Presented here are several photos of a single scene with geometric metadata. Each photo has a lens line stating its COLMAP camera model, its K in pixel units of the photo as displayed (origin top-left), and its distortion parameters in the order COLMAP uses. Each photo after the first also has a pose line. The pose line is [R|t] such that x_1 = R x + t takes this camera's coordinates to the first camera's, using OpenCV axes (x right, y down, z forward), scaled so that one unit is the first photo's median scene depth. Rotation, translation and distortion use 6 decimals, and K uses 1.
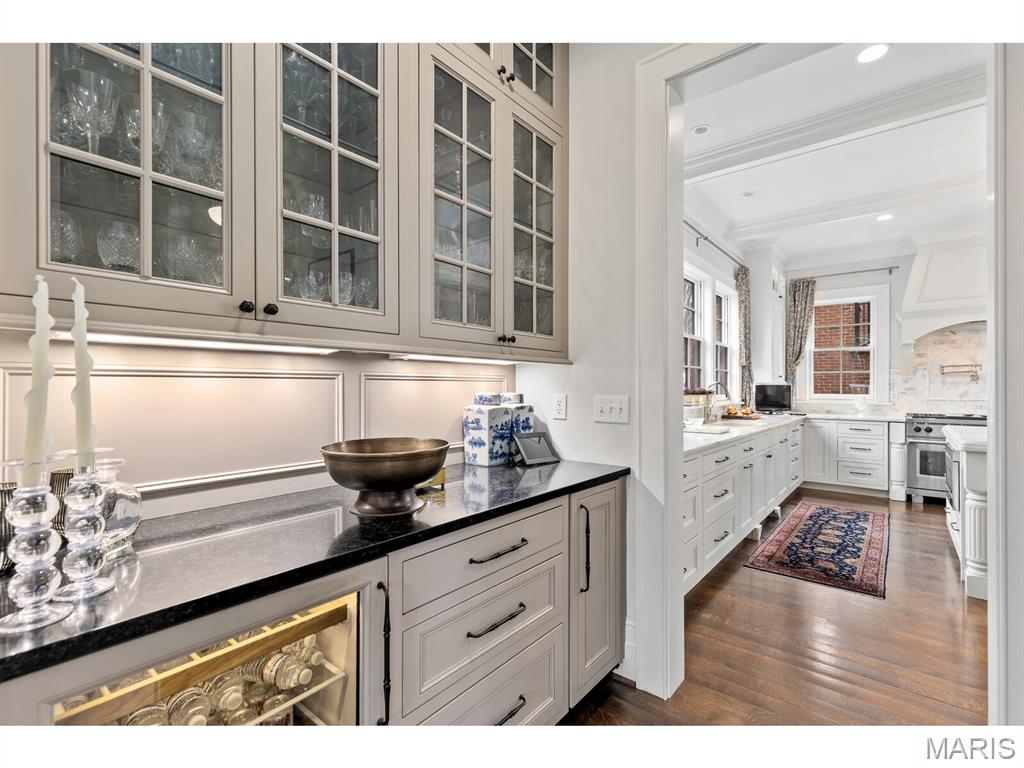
lens RADIAL K [[470.5, 0, 515.7], [0, 470.5, 384.7], [0, 0, 1]] dist [0.011080, -0.000220]
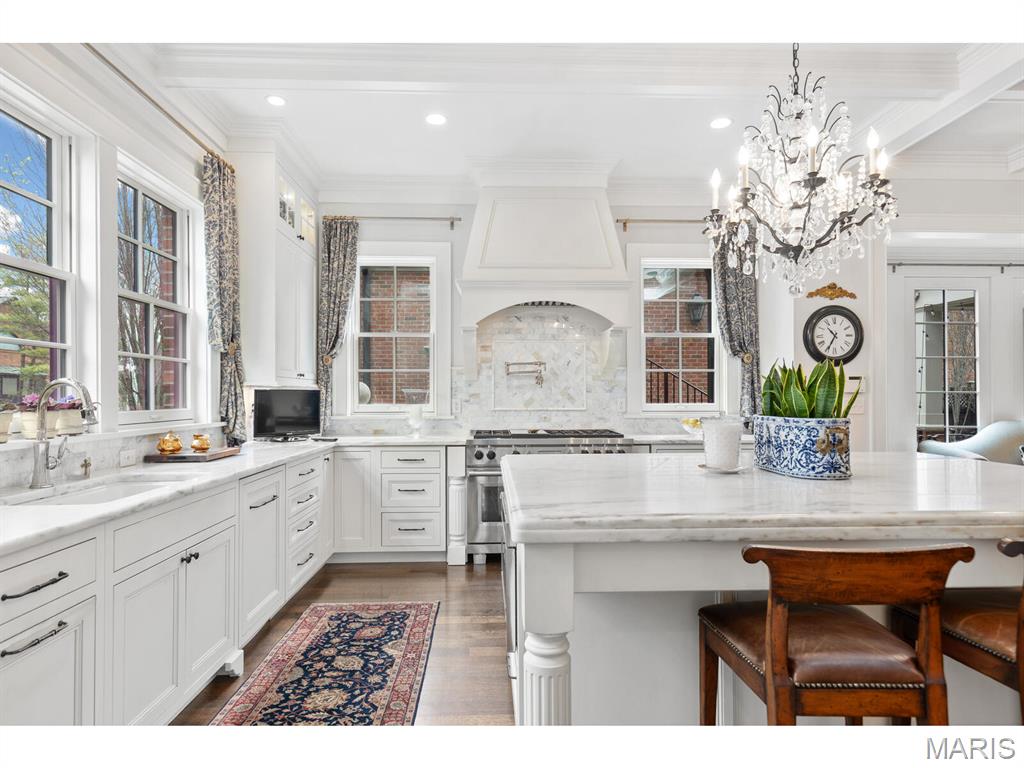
lens RADIAL K [[609.7, 0, 517.7], [0, 609.7, 384.0], [0, 0, 1]] dist [0.025003, -0.000109]
pose [[0.743291, 0.007299, 0.668928, 0.281298], [0.002899, 0.999896, -0.014132, 0.005227], [-0.668962, 0.012444, 0.743193, 0.291328]]
